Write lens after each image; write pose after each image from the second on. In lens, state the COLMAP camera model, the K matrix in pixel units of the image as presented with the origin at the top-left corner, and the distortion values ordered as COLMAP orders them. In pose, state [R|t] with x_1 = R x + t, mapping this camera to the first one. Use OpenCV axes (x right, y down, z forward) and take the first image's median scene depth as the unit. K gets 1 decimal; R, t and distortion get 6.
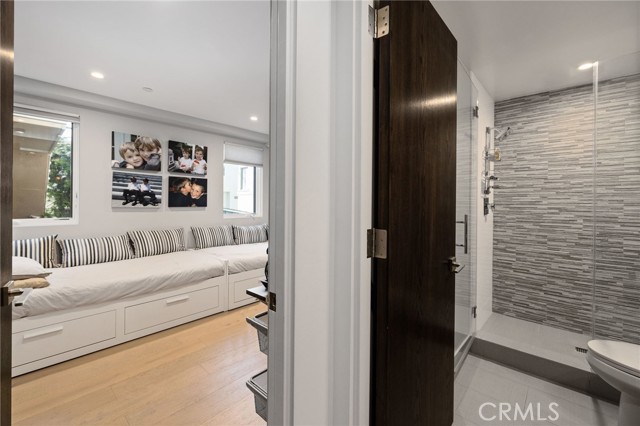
lens RADIAL K [[268.8, 0, 317.0], [0, 268.8, 205.6], [0, 0, 1]] dist [0.001659, 0.000352]
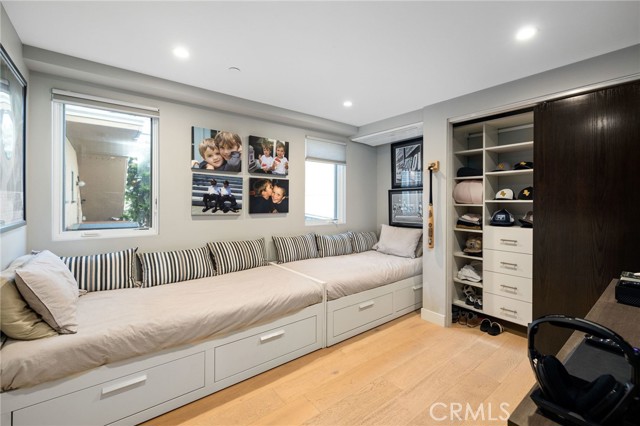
lens RADIAL K [[268.8, 0, 317.0], [0, 268.8, 205.6], [0, 0, 1]] dist [0.001659, 0.000352]
pose [[0.986445, -0.001549, -0.164087, -0.241203], [0.002081, 0.999993, 0.003068, -0.026880], [0.164081, -0.003368, 0.986441, 0.231867]]
